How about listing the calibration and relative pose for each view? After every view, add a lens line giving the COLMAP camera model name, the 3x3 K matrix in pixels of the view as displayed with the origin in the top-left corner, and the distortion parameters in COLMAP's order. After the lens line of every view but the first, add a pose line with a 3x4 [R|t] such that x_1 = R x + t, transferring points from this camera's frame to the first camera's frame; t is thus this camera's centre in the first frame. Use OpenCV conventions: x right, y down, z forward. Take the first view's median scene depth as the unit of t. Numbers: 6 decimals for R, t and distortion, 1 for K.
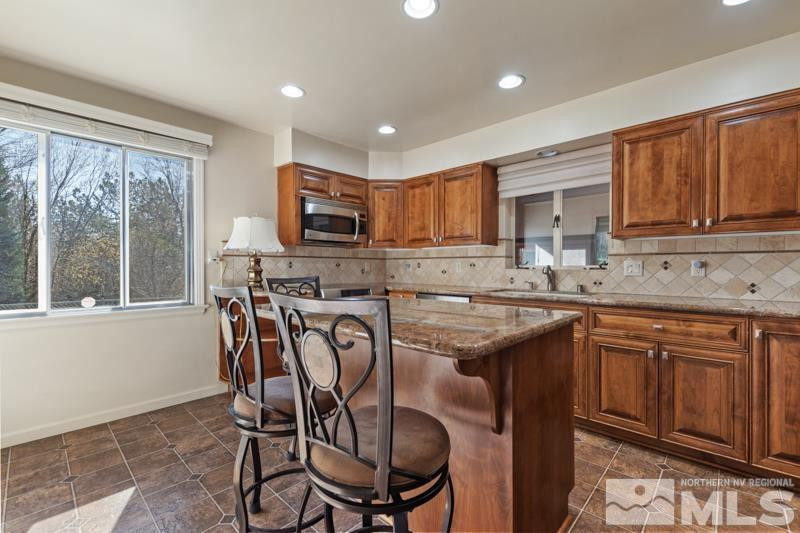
lens RADIAL K [[340.2, 0, 400.0], [0, 340.2, 266.5], [0, 0, 1]] dist [-0.004003, -0.000335]
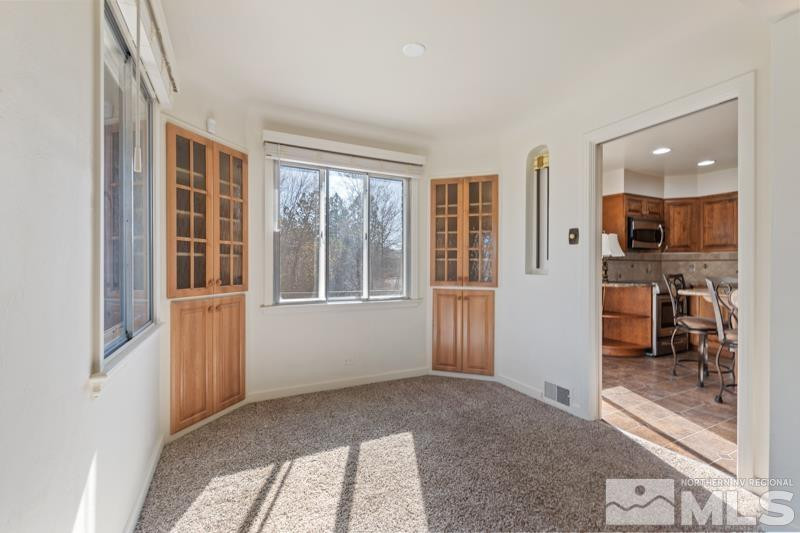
lens RADIAL K [[351.6, 0, 402.3], [0, 351.6, 266.8], [0, 0, 1]] dist [0.000782, -0.000008]
pose [[0.943915, -0.000772, -0.330189, -0.597355], [-0.000061, 0.999997, -0.002512, 0.002126], [0.330189, 0.002391, 0.943912, -0.576508]]
